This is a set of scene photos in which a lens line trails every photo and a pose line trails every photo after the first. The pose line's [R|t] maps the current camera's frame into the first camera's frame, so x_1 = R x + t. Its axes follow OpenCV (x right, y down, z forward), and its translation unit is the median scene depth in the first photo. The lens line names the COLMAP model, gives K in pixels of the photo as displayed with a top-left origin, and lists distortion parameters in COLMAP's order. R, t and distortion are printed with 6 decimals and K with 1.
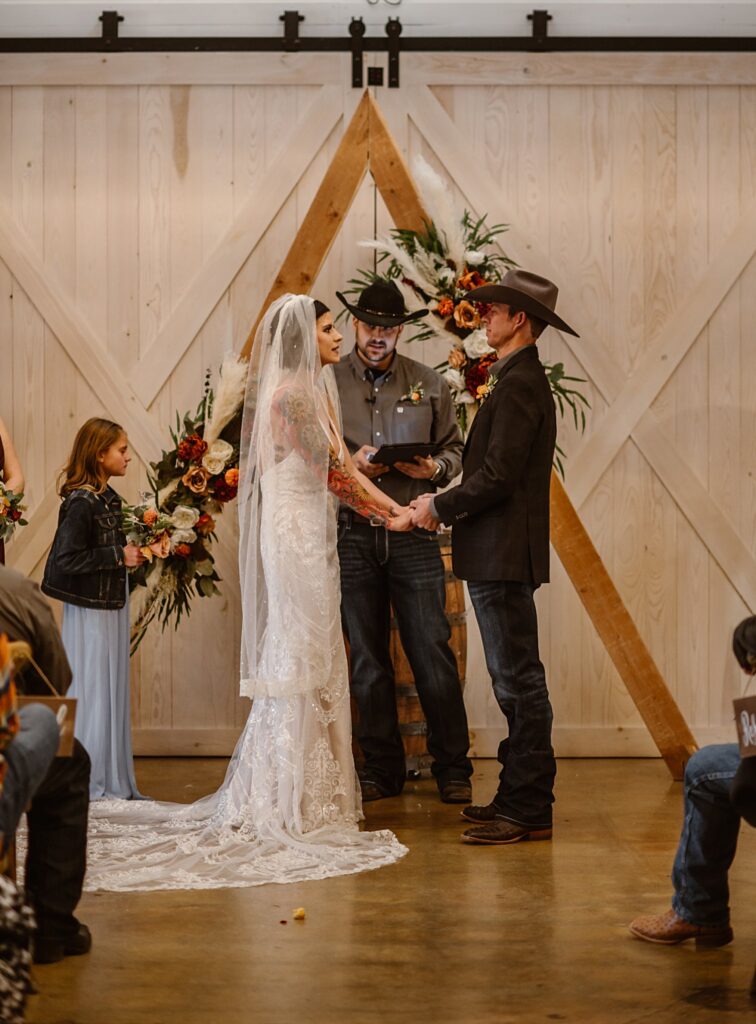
lens RADIAL K [[3189.4, 0, 376.8], [0, 3189.4, 506.2], [0, 0, 1]] dist [-0.082443, 0.000000]
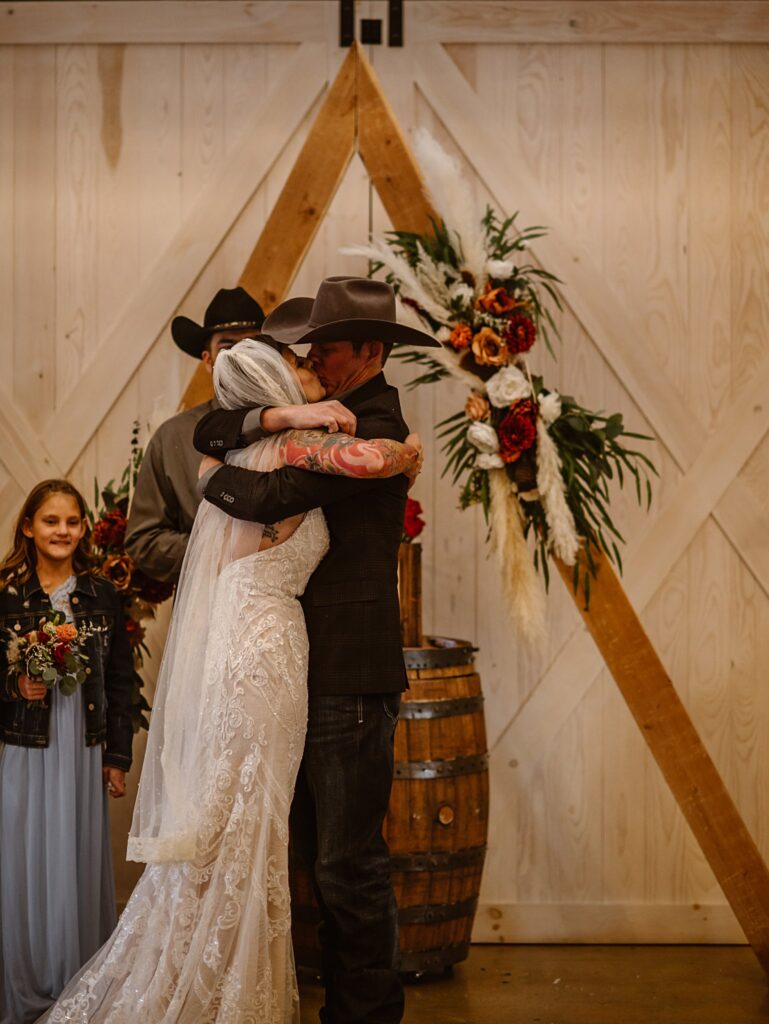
lens RADIAL K [[2795.2, 0, 387.6], [0, 2795.2, 520.6], [0, 0, 1]] dist [-0.139389, 0.000000]
pose [[0.999584, 0.003871, -0.028584, 0.022540], [-0.004194, 0.999928, -0.011222, -0.012803], [0.028538, 0.011337, 0.999528, 0.348434]]
